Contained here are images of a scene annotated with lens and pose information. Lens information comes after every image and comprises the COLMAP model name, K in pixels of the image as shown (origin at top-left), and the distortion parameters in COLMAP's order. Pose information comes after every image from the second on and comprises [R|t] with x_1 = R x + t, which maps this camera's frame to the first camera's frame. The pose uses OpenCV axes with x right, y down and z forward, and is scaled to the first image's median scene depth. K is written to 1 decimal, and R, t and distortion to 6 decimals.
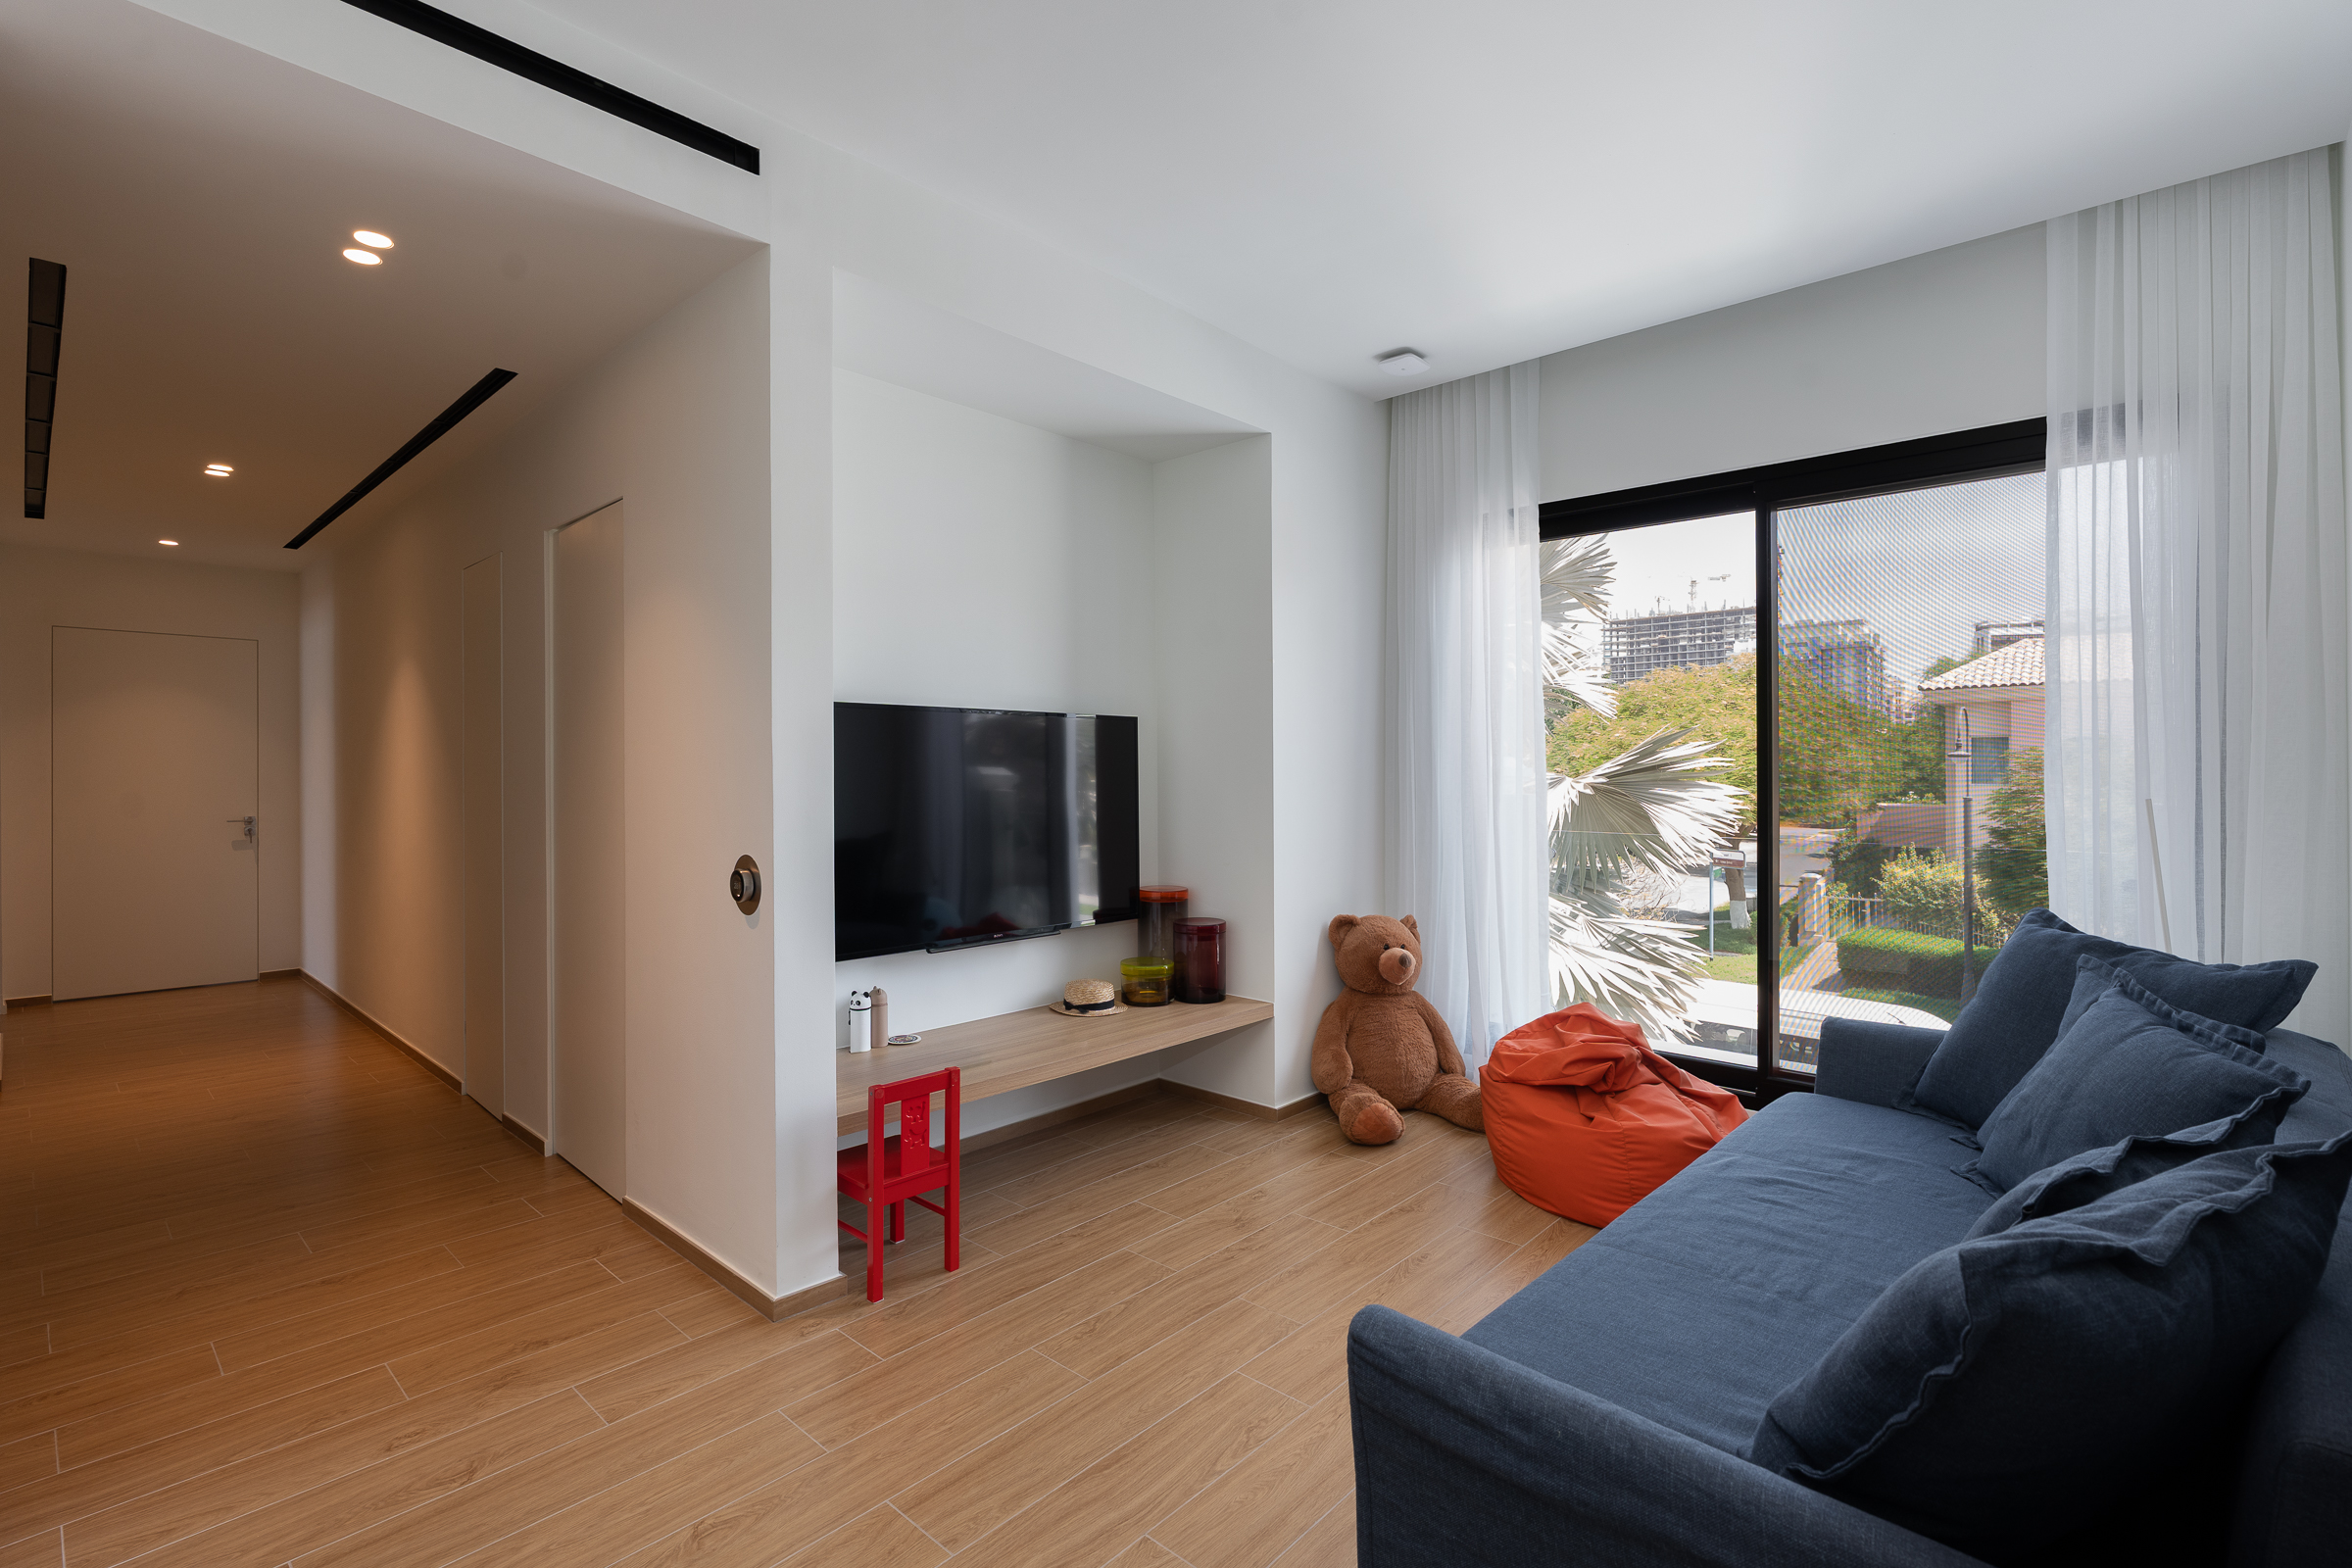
lens RADIAL K [[1074.5, 0, 1189.7], [0, 1074.5, 783.3], [0, 0, 1]] dist [-0.005204, 0.001648]
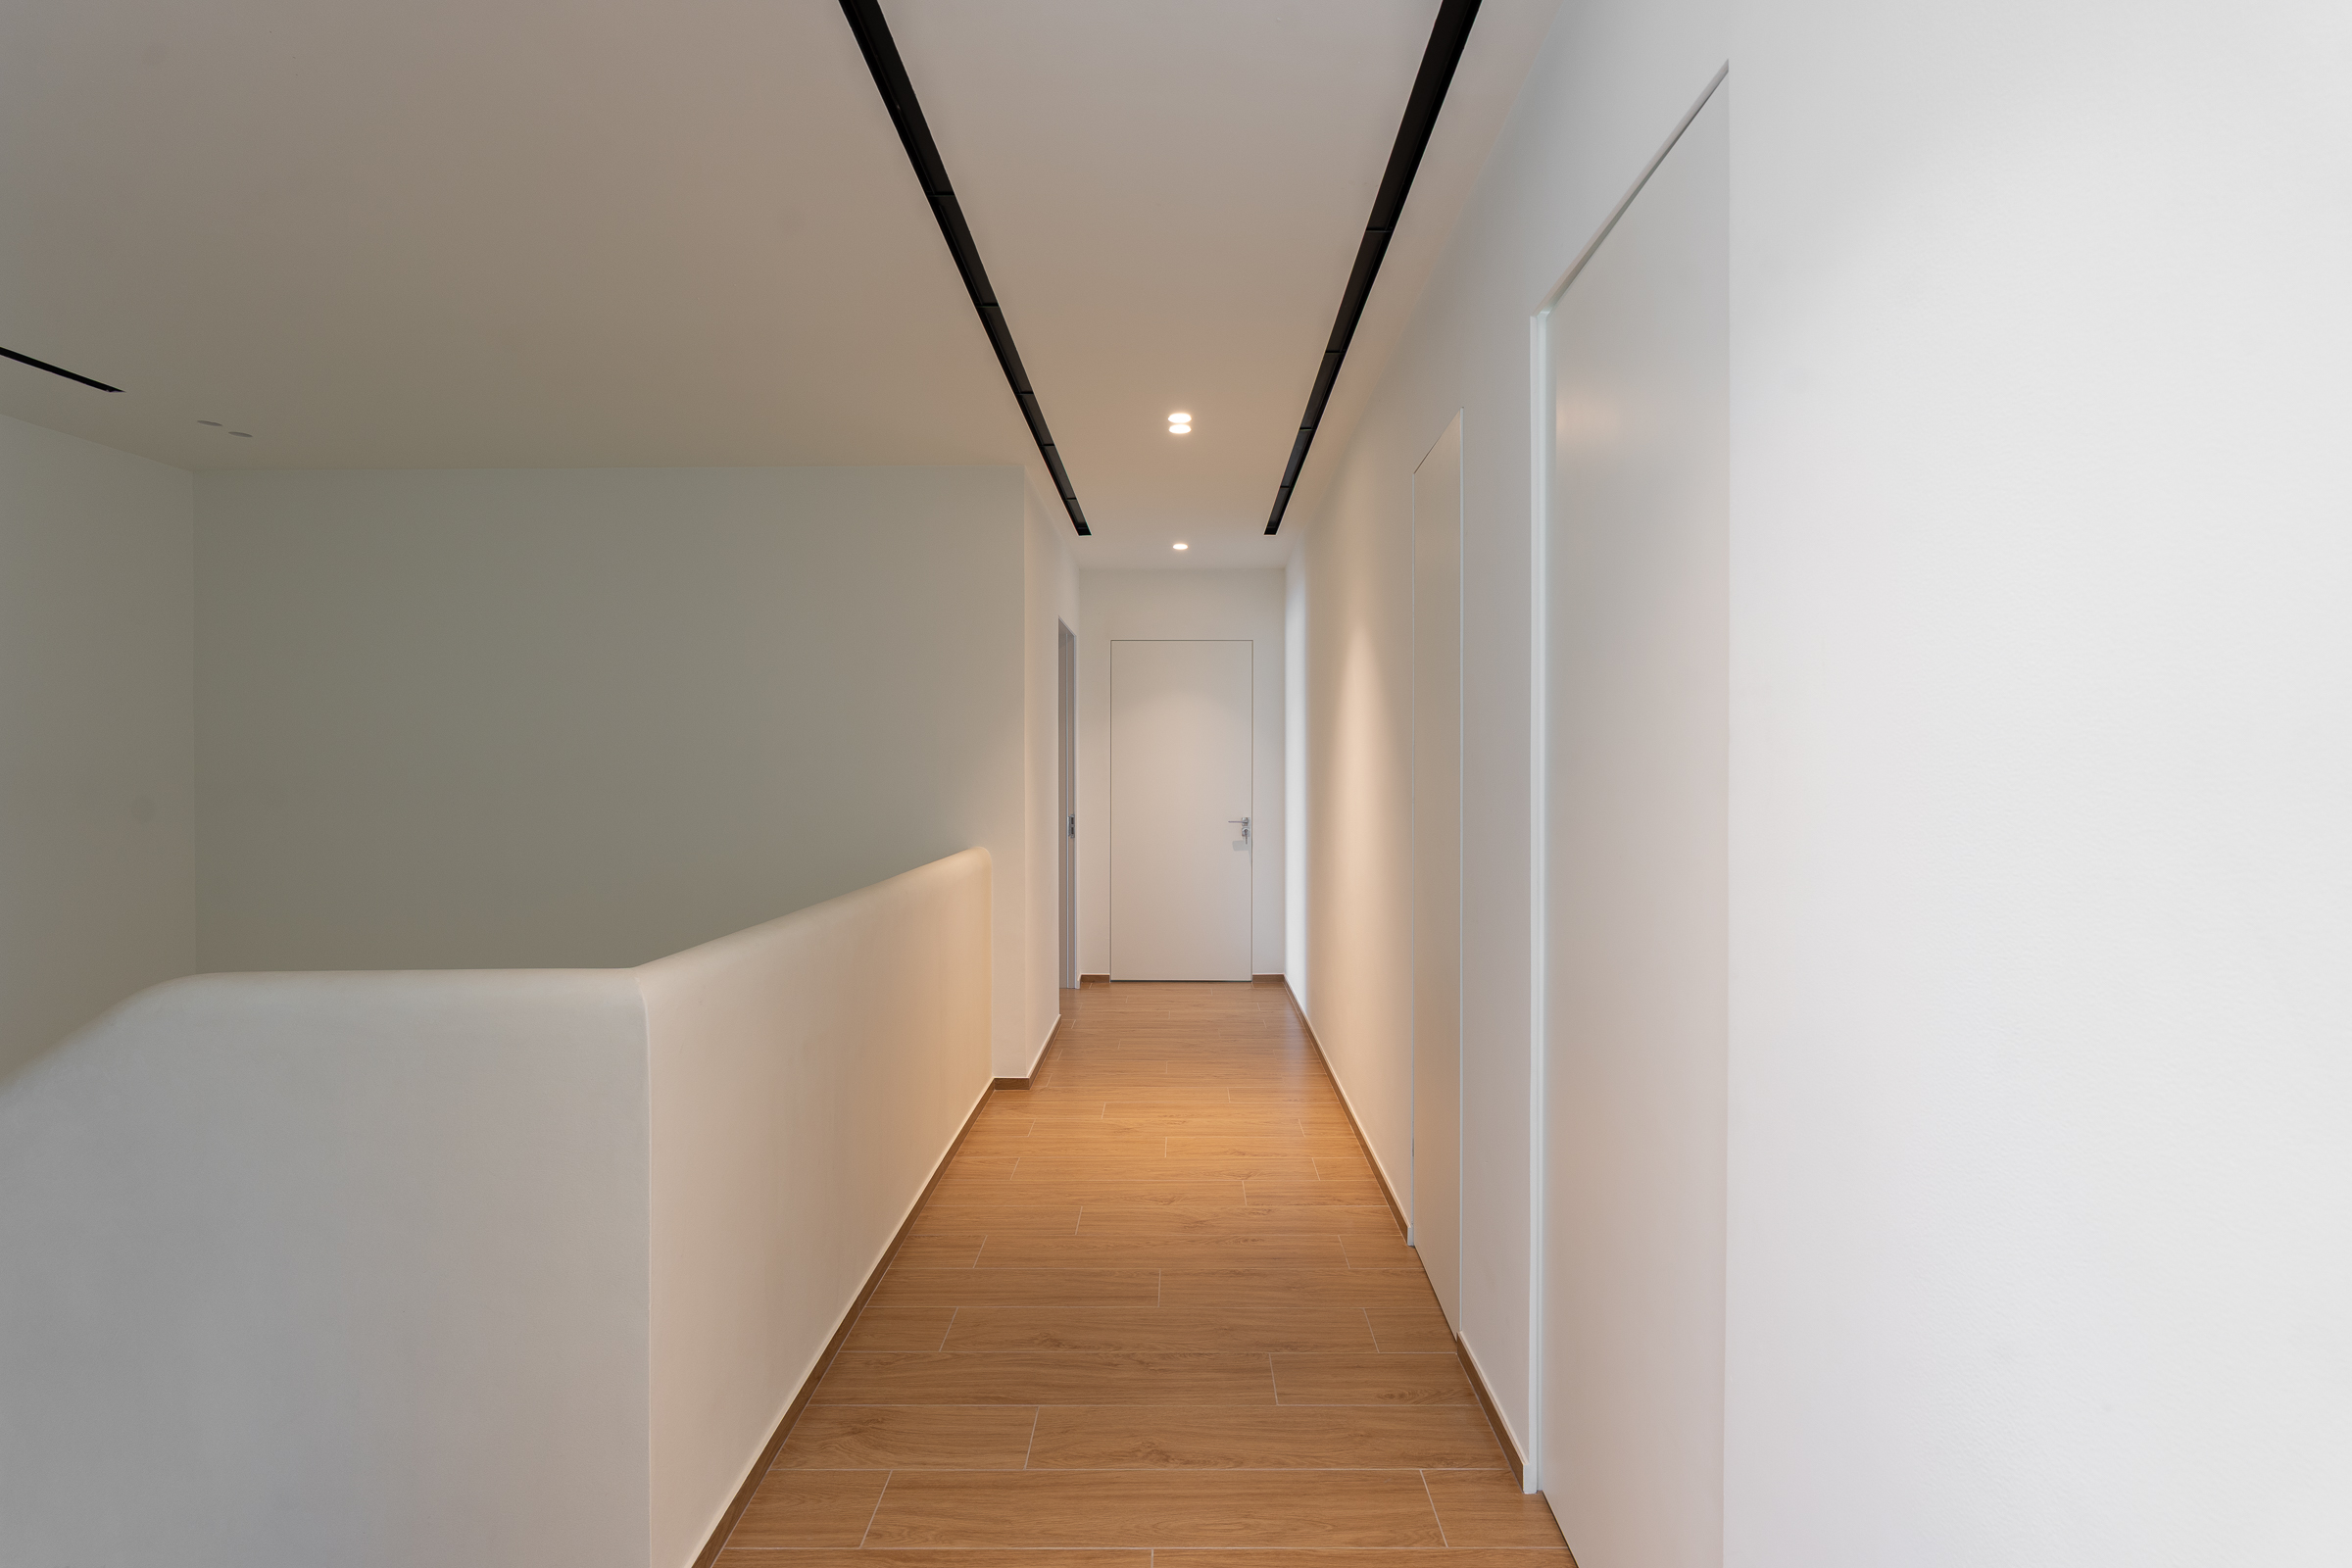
lens RADIAL K [[1074.5, 0, 1182.1], [0, 1074.5, 785.3], [0, 0, 1]] dist [-0.005204, 0.001648]
pose [[0.673554, 0.008136, -0.739093, -0.184296], [-0.006354, 0.999966, 0.005217, -0.003995], [0.739110, 0.001183, 0.673583, 0.292266]]
